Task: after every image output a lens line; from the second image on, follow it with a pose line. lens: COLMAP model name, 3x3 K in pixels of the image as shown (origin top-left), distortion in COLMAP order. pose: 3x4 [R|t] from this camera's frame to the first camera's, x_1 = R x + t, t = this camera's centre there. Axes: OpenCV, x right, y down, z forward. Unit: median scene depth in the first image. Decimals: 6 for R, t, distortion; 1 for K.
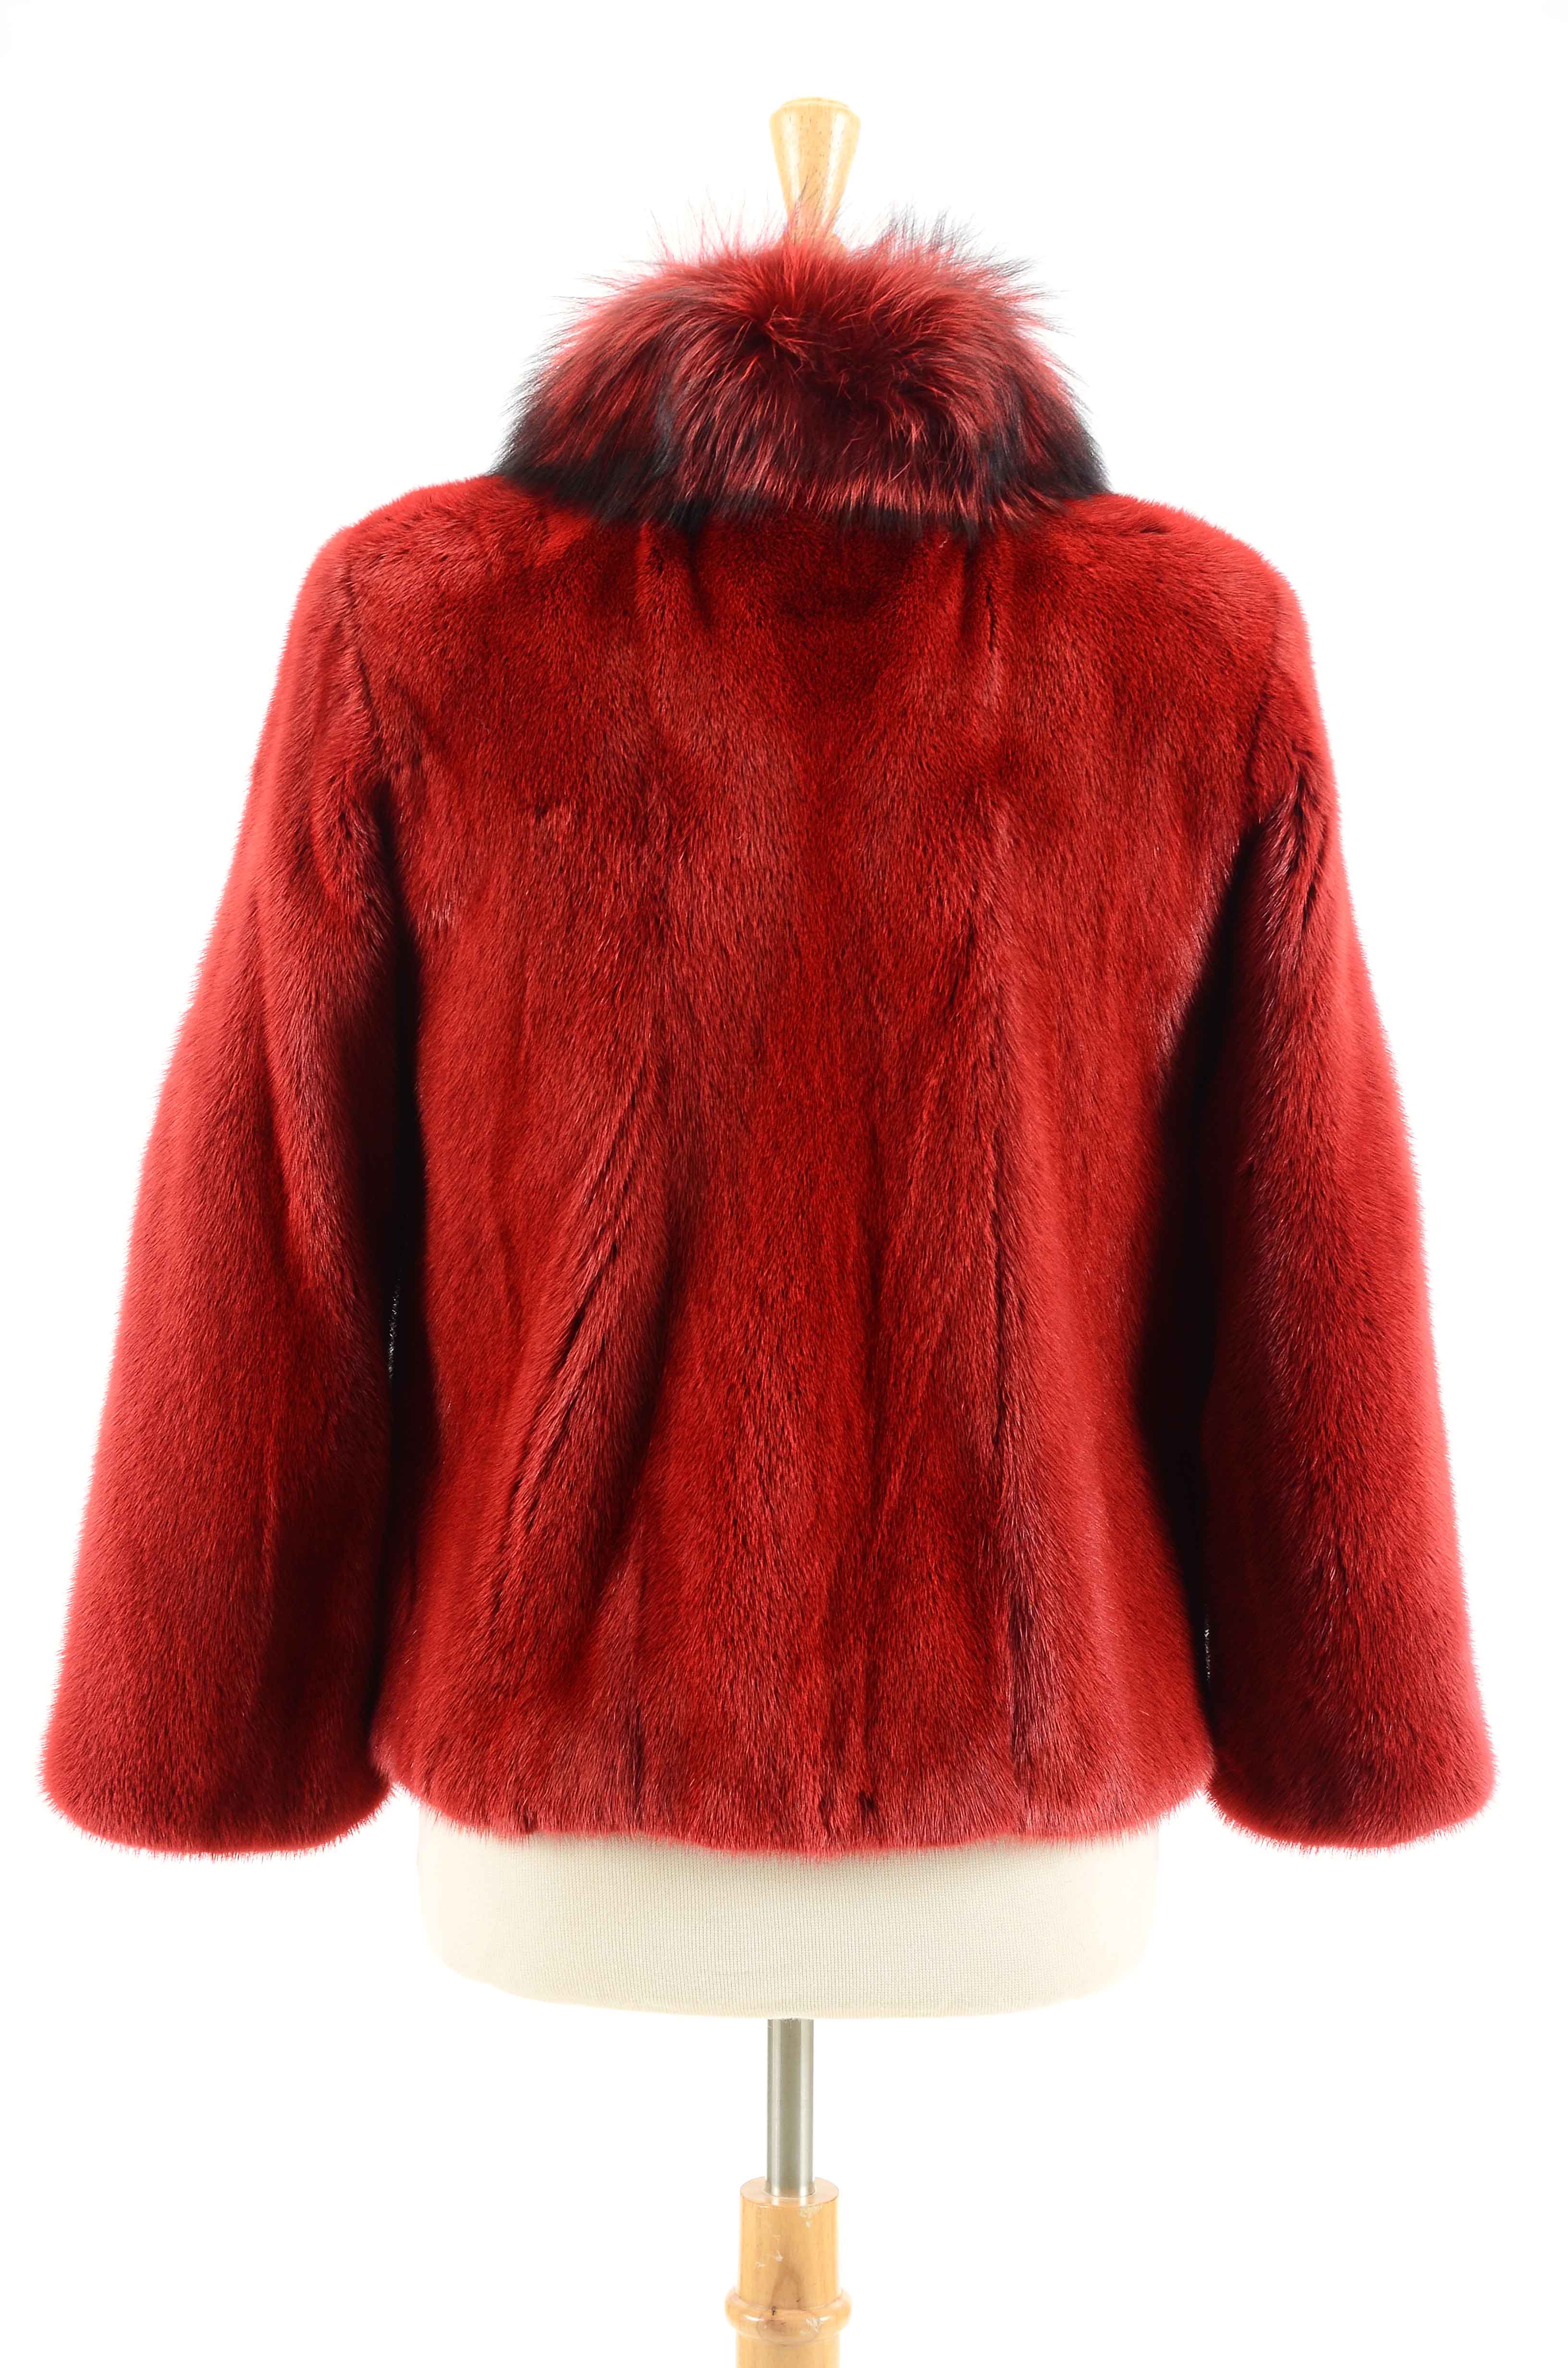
lens RADIAL K [[6367.2, 0, 784.0], [0, 6367.2, 1184.0], [0, 0, 1]] dist [0.428311, 10.729022]
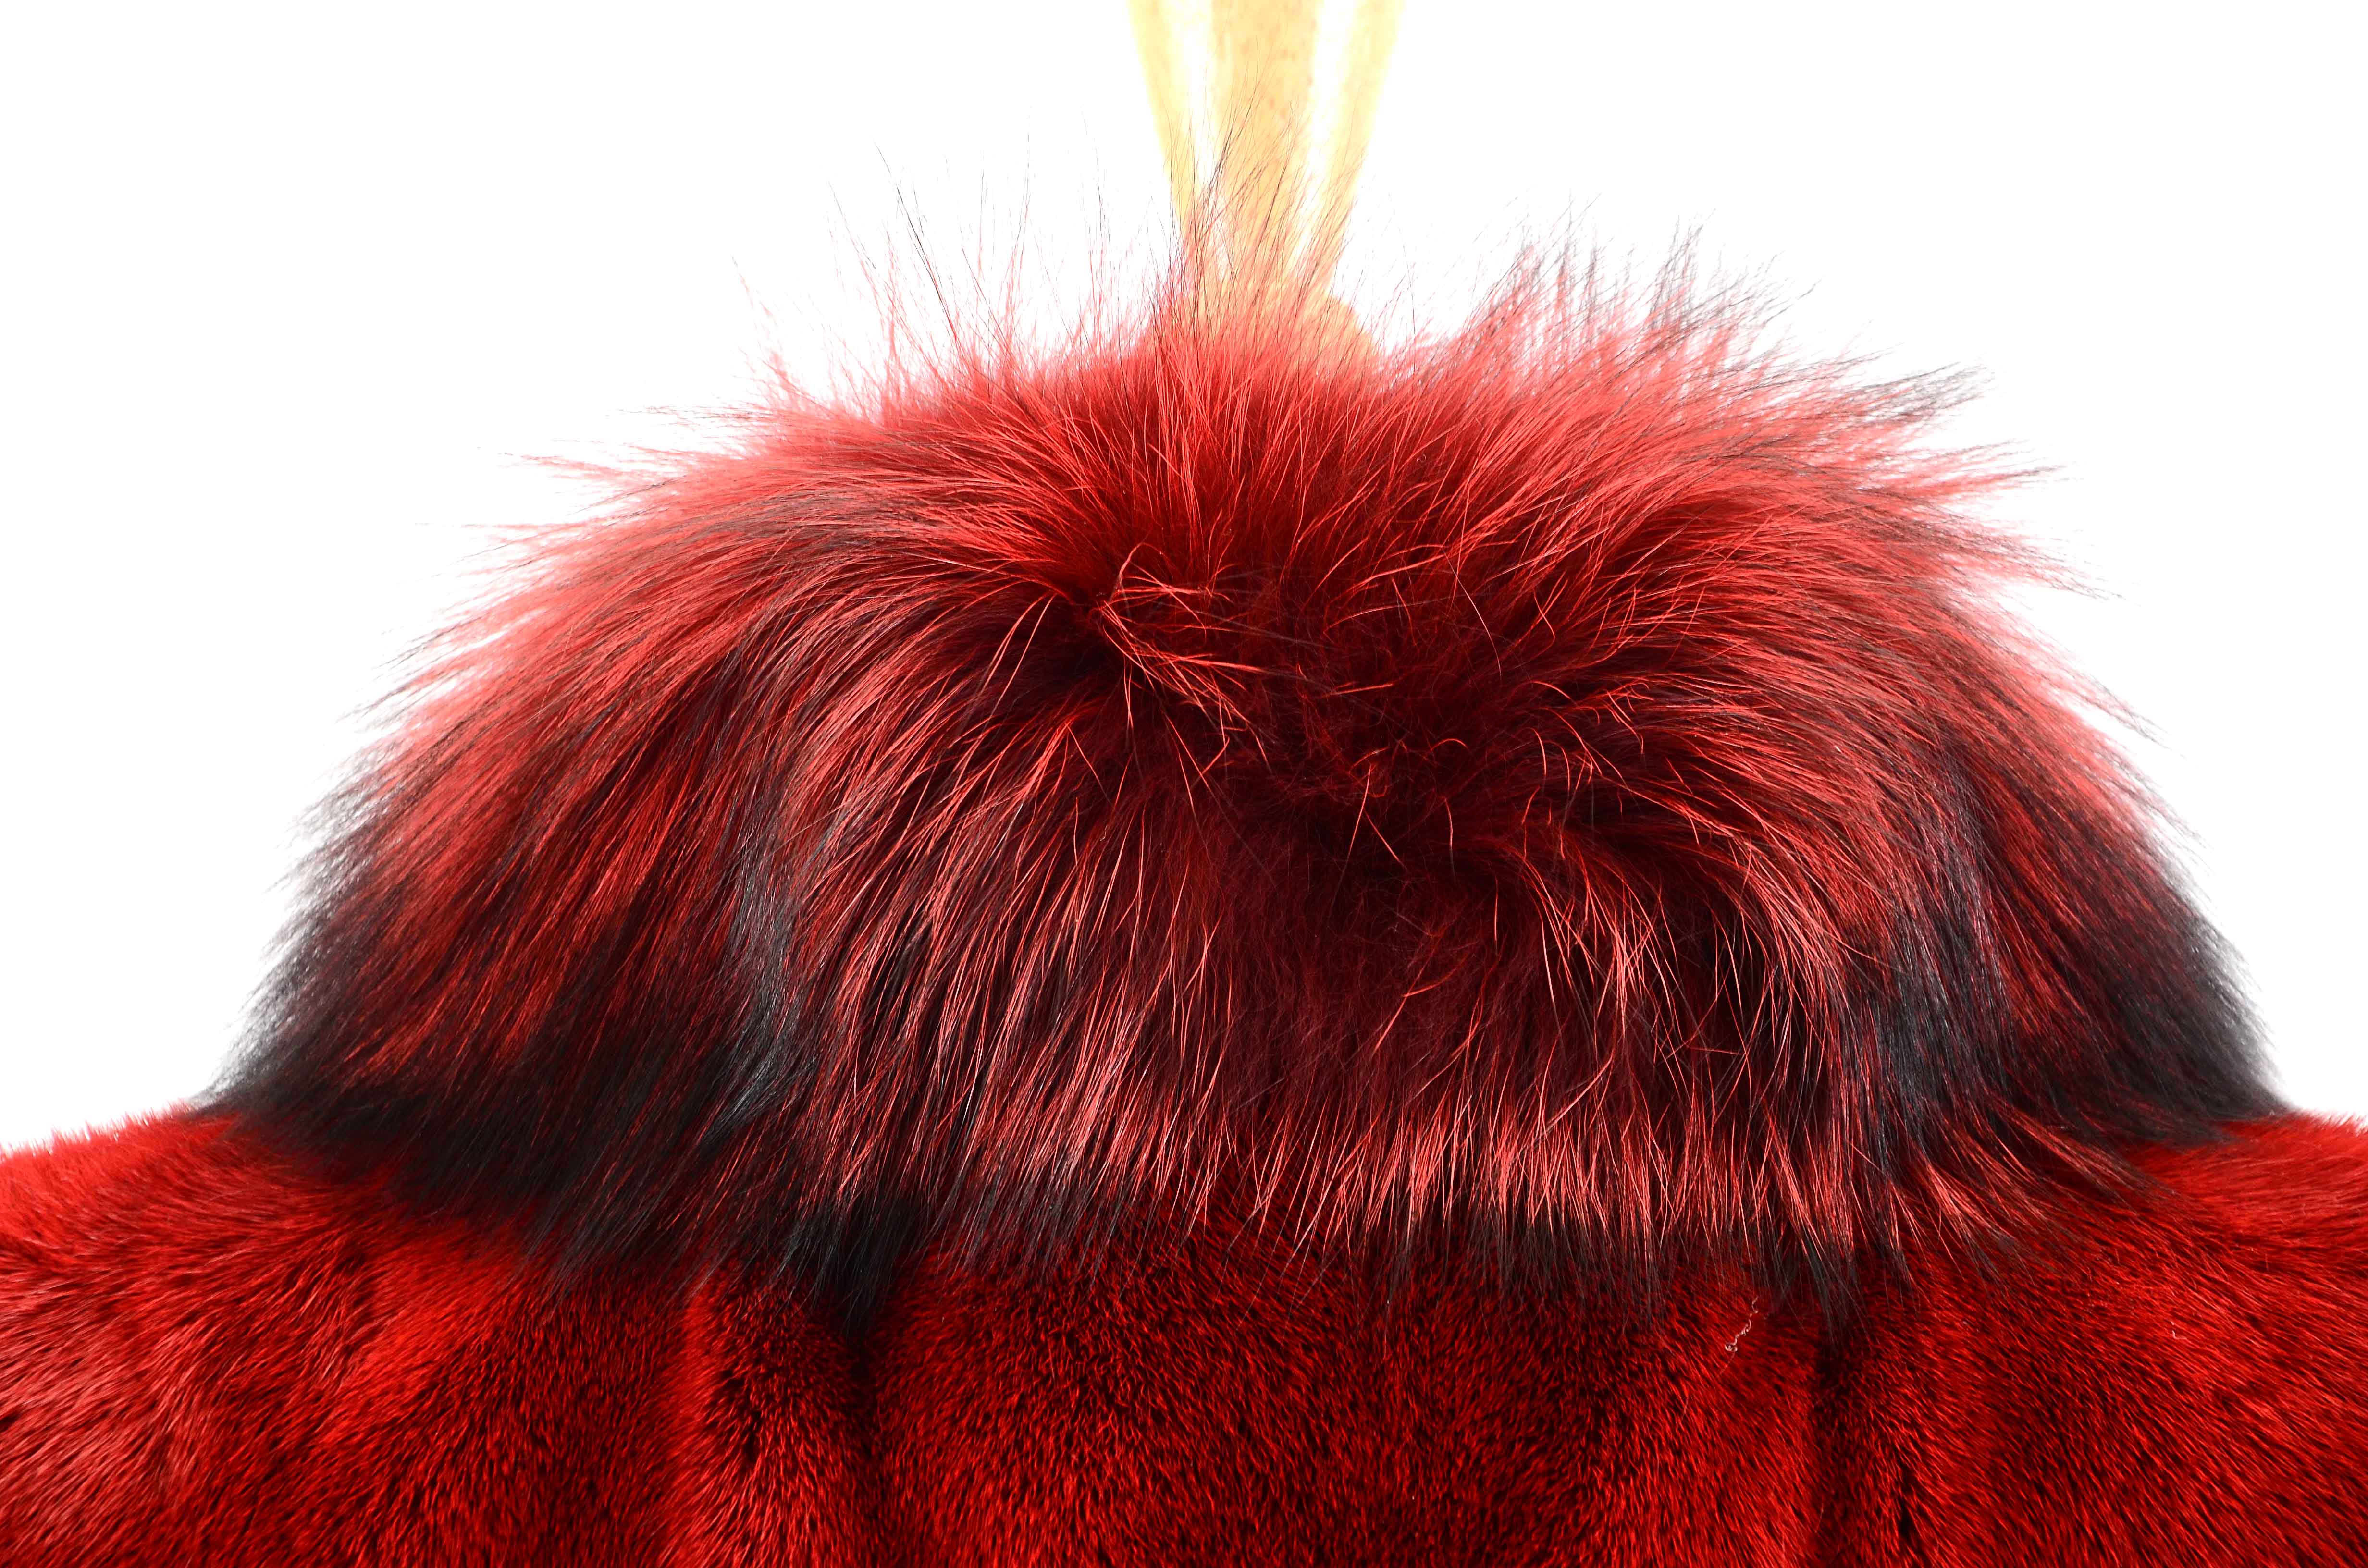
lens RADIAL K [[7818.2, 0, 1184.0], [0, 7818.2, 784.0], [0, 0, 1]] dist [0.861917, 1.233421]
pose [[0.999434, -0.025938, -0.021418, 0.008330], [0.024132, 0.996448, -0.080680, -0.096616], [0.023435, 0.080117, 0.996510, 0.645847]]
